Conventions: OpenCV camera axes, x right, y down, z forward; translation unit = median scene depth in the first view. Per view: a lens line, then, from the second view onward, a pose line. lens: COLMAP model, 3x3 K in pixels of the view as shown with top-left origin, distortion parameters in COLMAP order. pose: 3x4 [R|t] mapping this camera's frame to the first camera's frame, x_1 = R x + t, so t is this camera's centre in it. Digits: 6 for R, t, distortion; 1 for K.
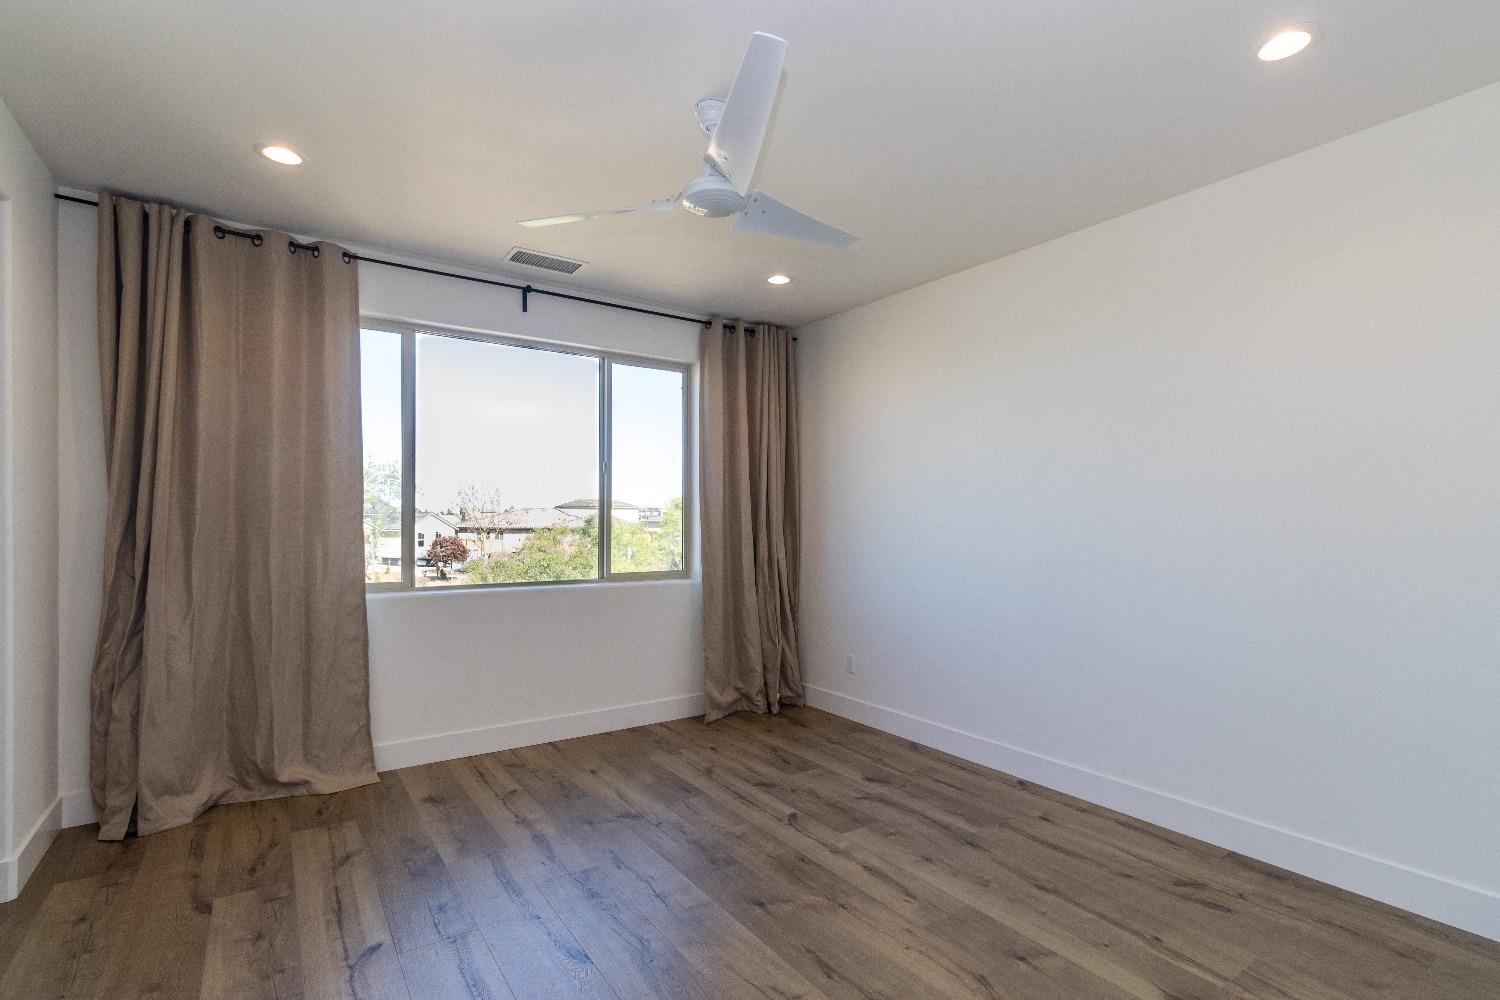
lens RADIAL K [[704.6, 0, 761.2], [0, 704.6, 508.2], [0, 0, 1]] dist [0.000962, 0.001106]
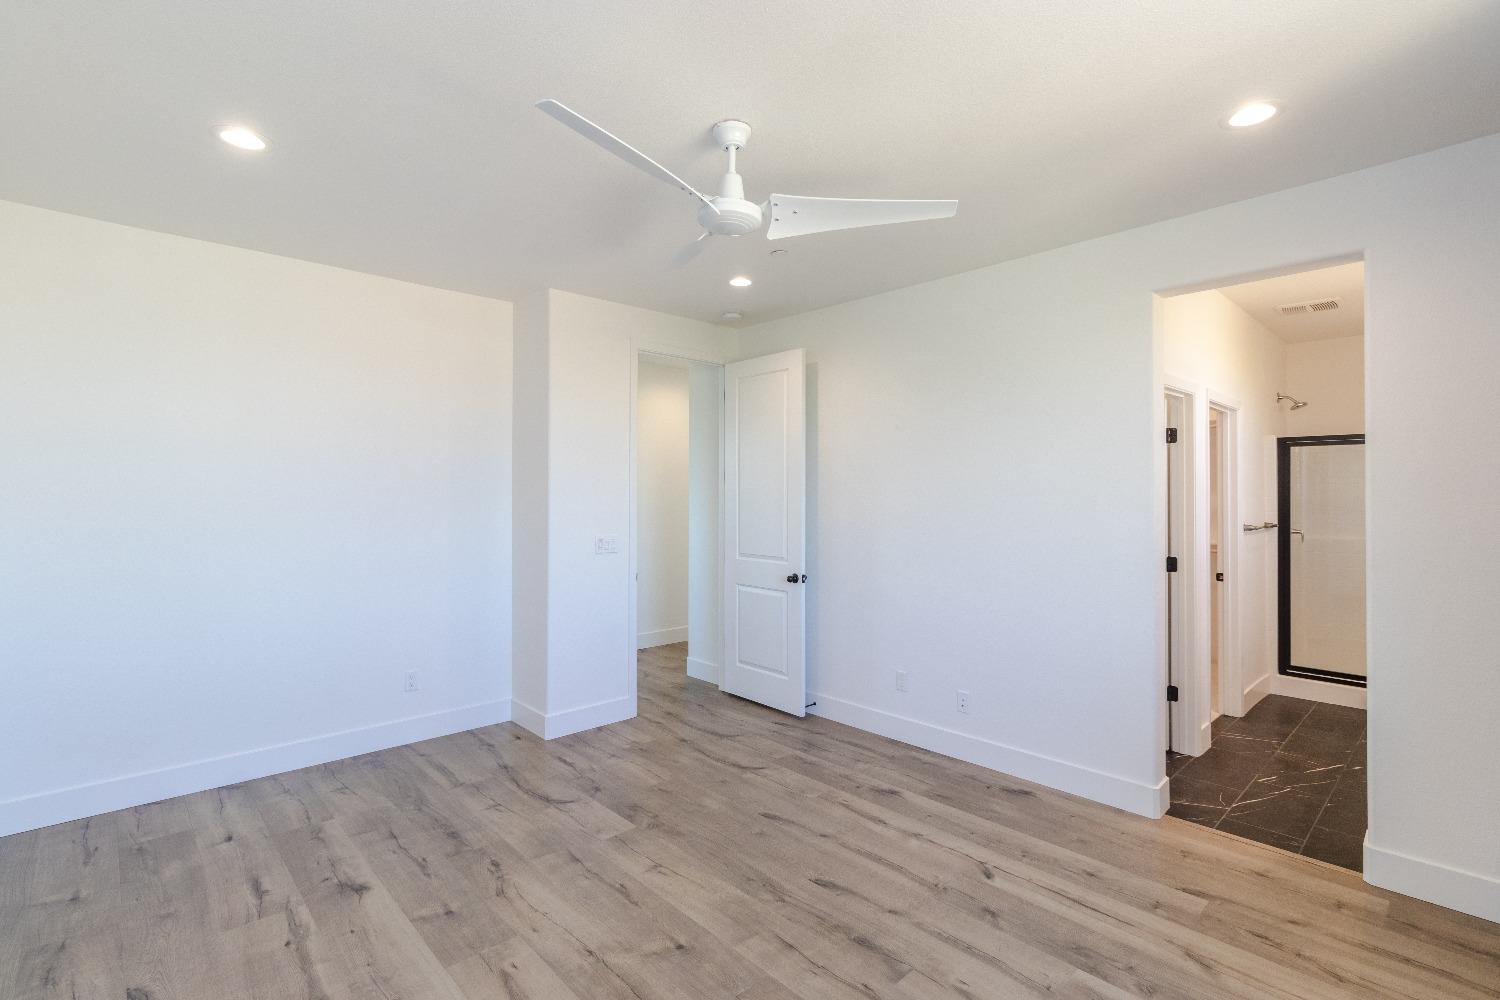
lens RADIAL K [[699.6, 0, 765.0], [0, 699.6, 488.0], [0, 0, 1]] dist [-0.000701, -0.000100]
pose [[-0.987655, -0.008060, -0.156435, 0.027015], [-0.003526, 0.999566, -0.029237, -0.015756], [0.156603, -0.028325, -0.987255, 1.403485]]
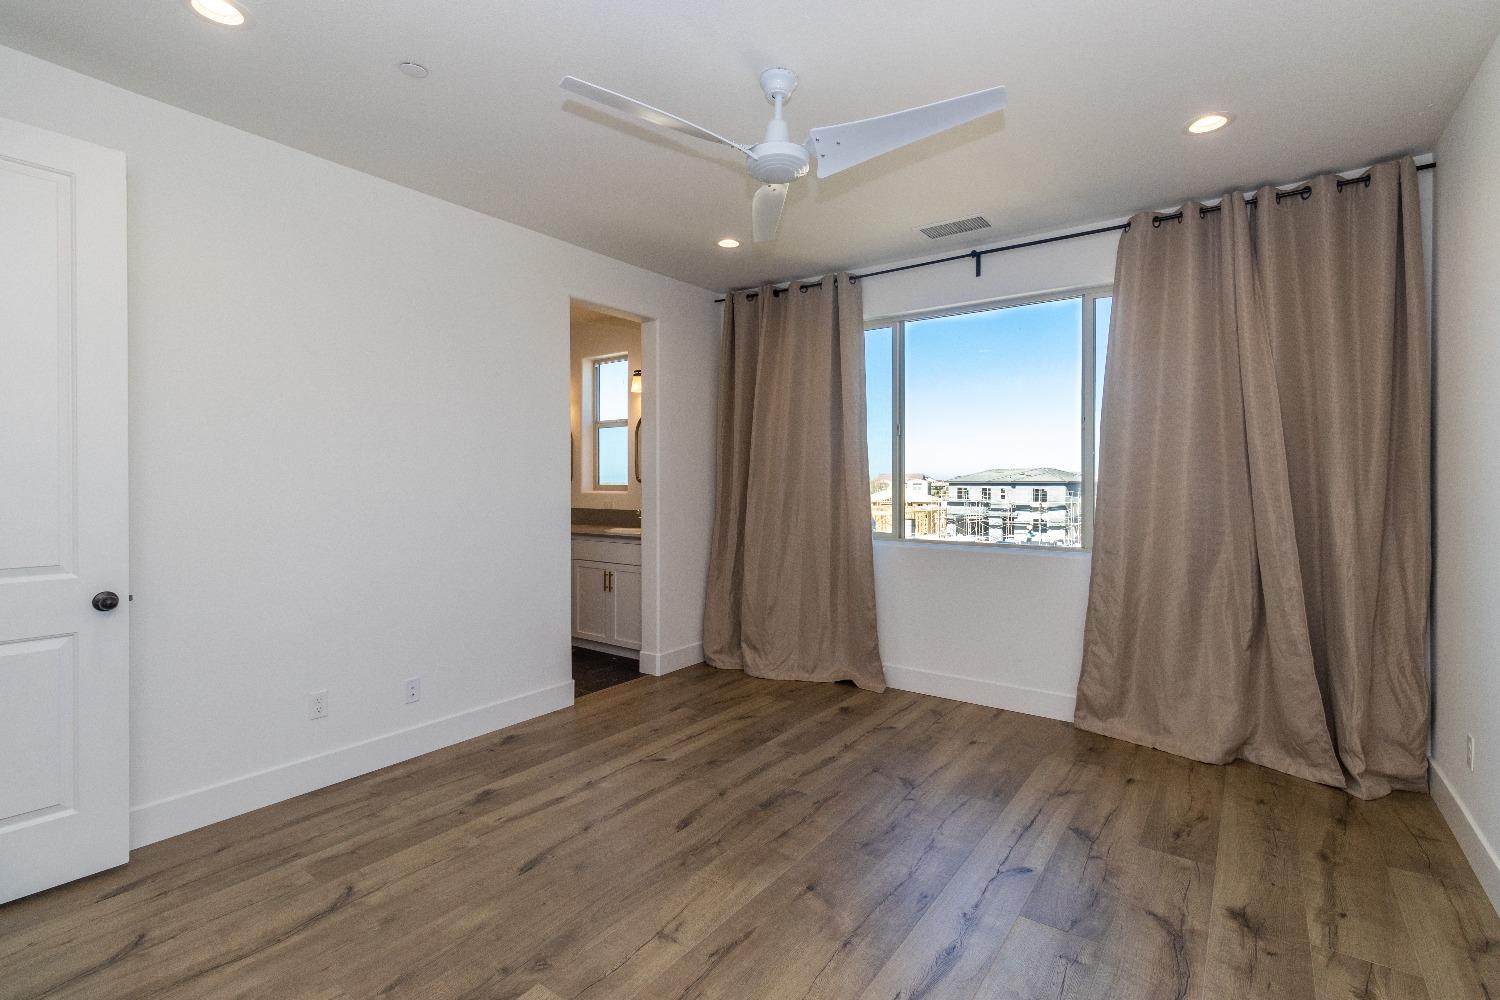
lens RADIAL K [[694.4, 0, 755.4], [0, 694.4, 468.7], [0, 0, 1]] dist [0.000695, -0.000090]
pose [[0.331716, -0.017814, -0.943211, 0.620837], [0.018143, 0.999757, -0.012501, 0.006335], [0.943205, -0.012965, 0.331959, 0.450508]]
